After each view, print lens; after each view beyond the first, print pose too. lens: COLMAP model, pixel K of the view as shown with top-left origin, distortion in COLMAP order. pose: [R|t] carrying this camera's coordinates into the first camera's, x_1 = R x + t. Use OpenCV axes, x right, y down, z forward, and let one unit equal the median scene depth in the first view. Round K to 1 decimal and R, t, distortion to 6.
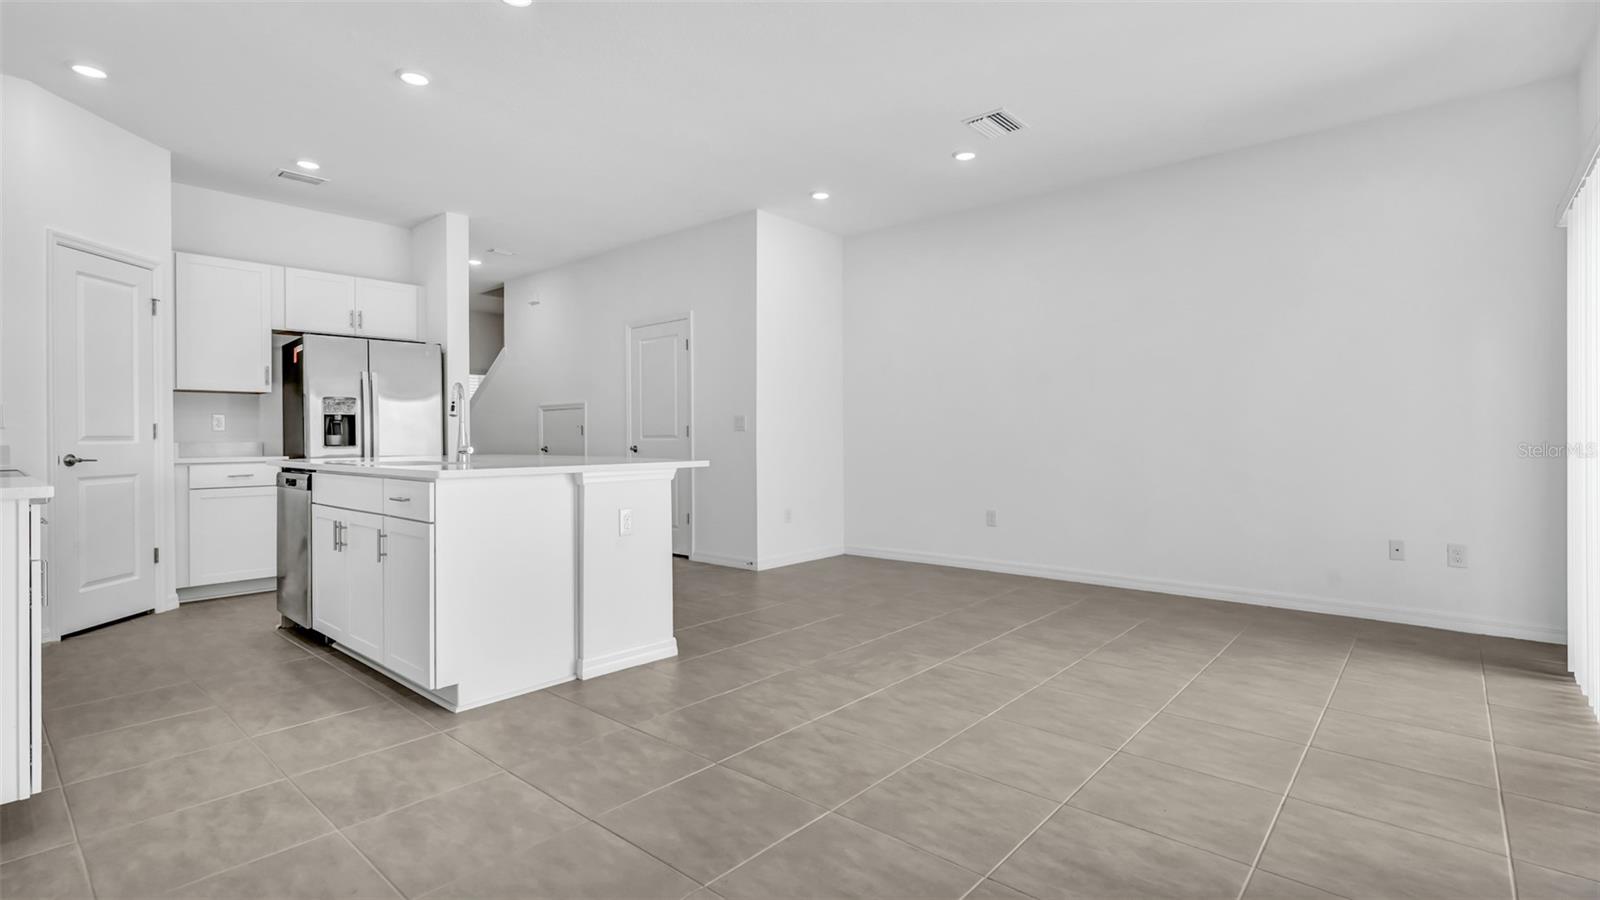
lens RADIAL K [[734.5, 0, 797.5], [0, 734.5, 441.5], [0, 0, 1]] dist [0.000533, -0.000195]
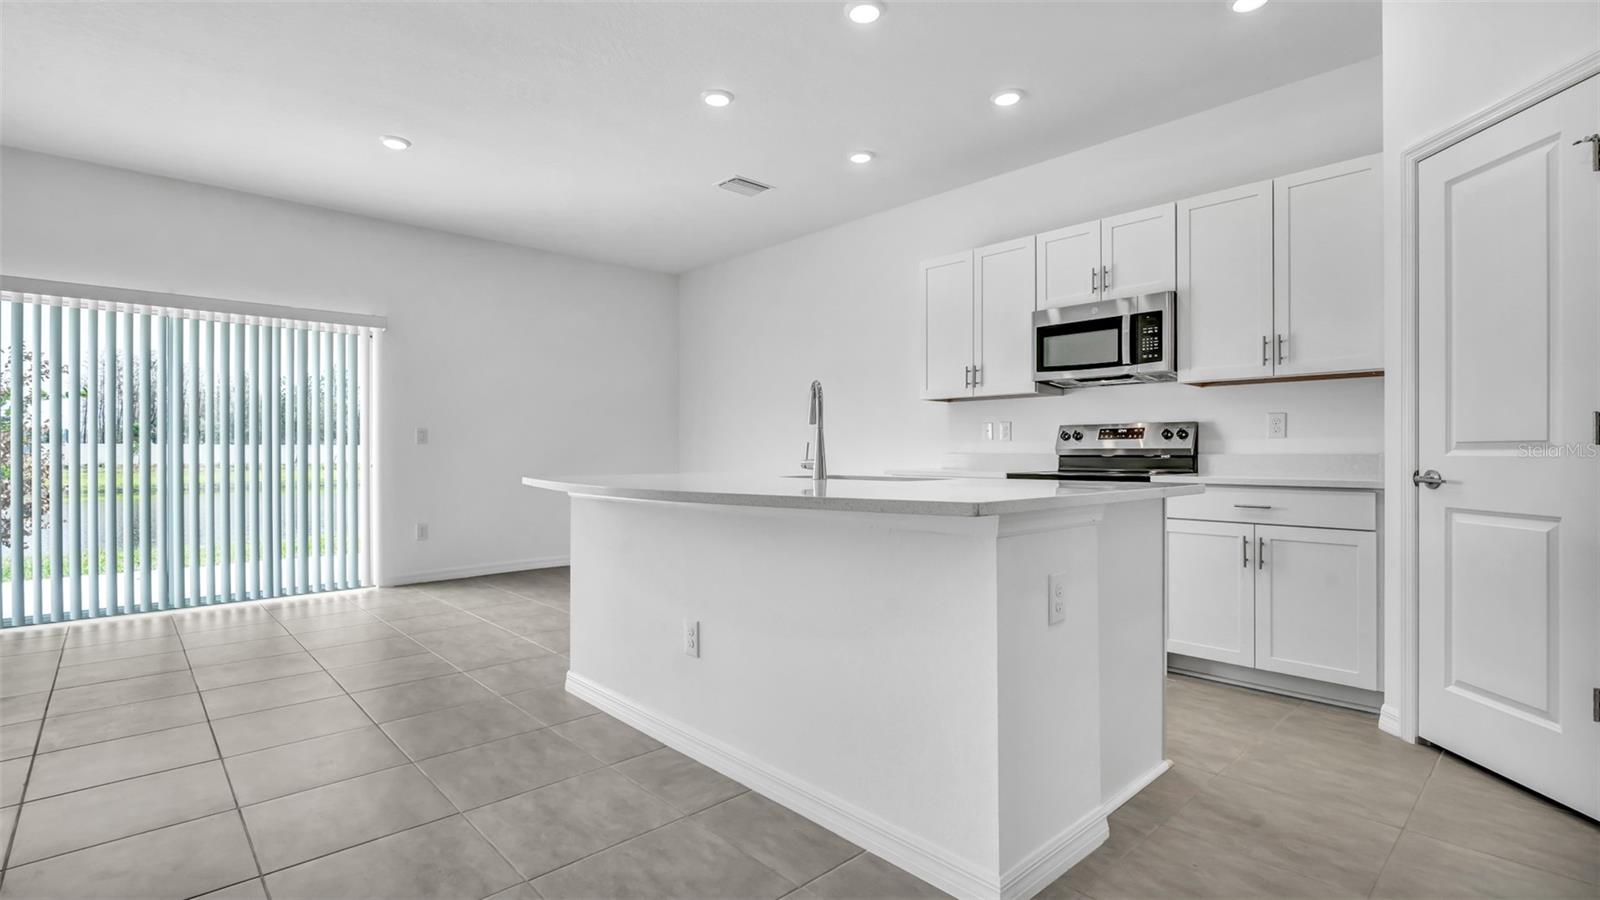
lens RADIAL K [[734.5, 0, 800.4], [0, 734.5, 452.5], [0, 0, 1]] dist [0.000533, -0.000195]
pose [[-0.994567, 0.002547, 0.104068, -0.437635], [0.003151, 0.999979, 0.005646, -0.003656], [-0.104051, 0.005943, -0.994554, 1.504618]]
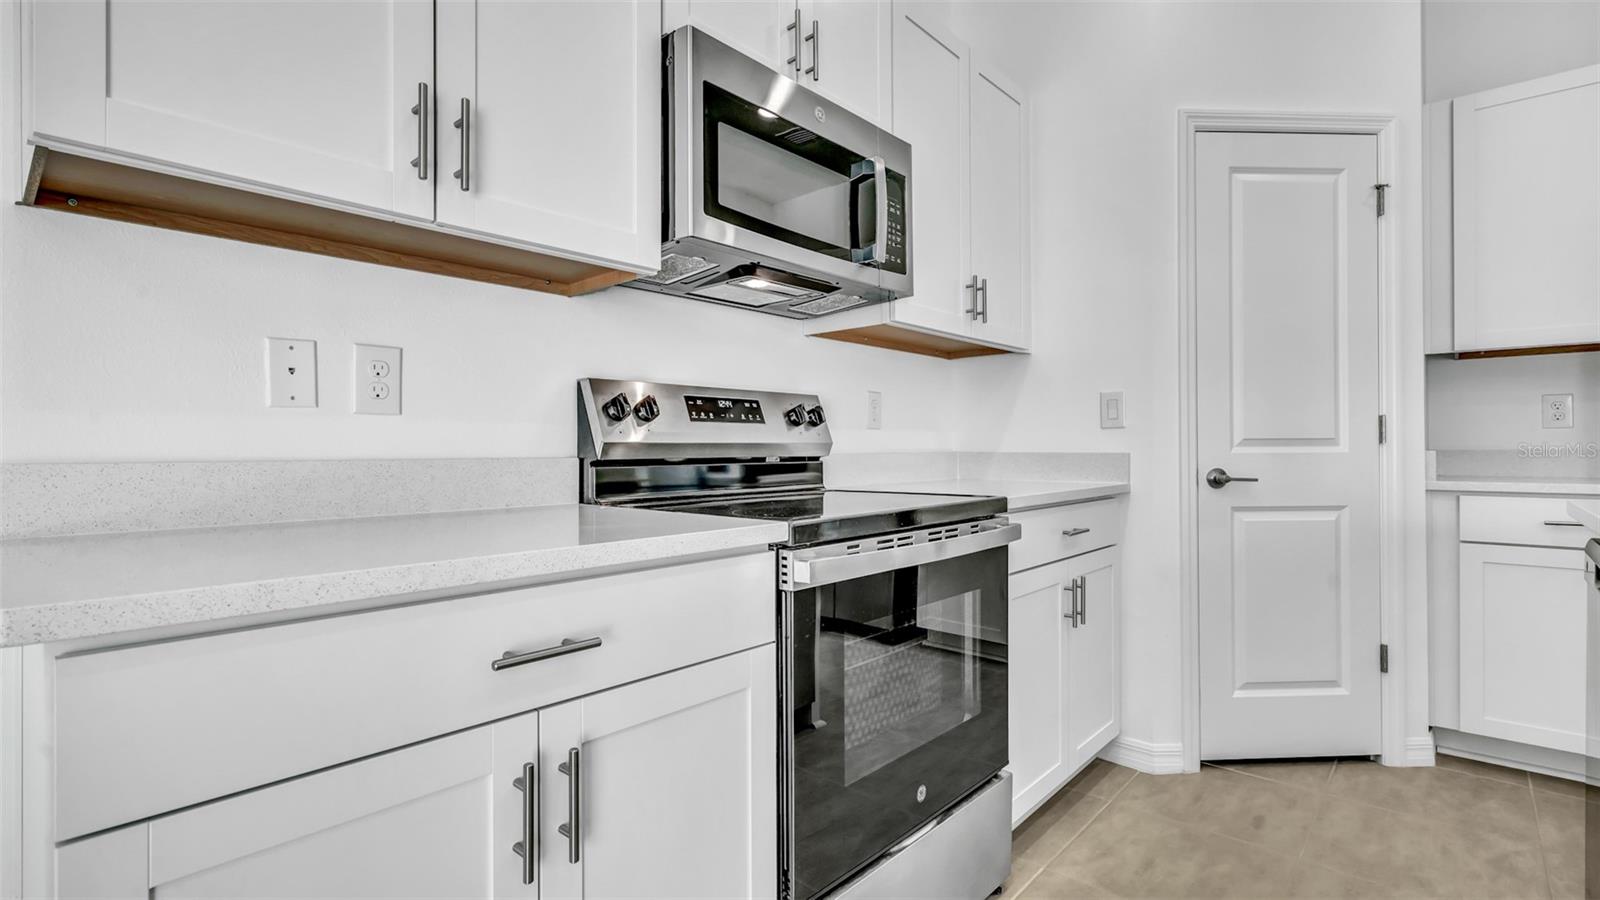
lens RADIAL K [[734.5, 0, 797.2], [0, 734.5, 447.6], [0, 0, 1]] dist [0.000533, -0.000195]
pose [[-0.013252, 0.001505, -0.999911, -0.327825], [-0.001646, 0.999997, 0.001527, -0.000482], [0.999911, 0.001667, -0.013249, 0.578884]]
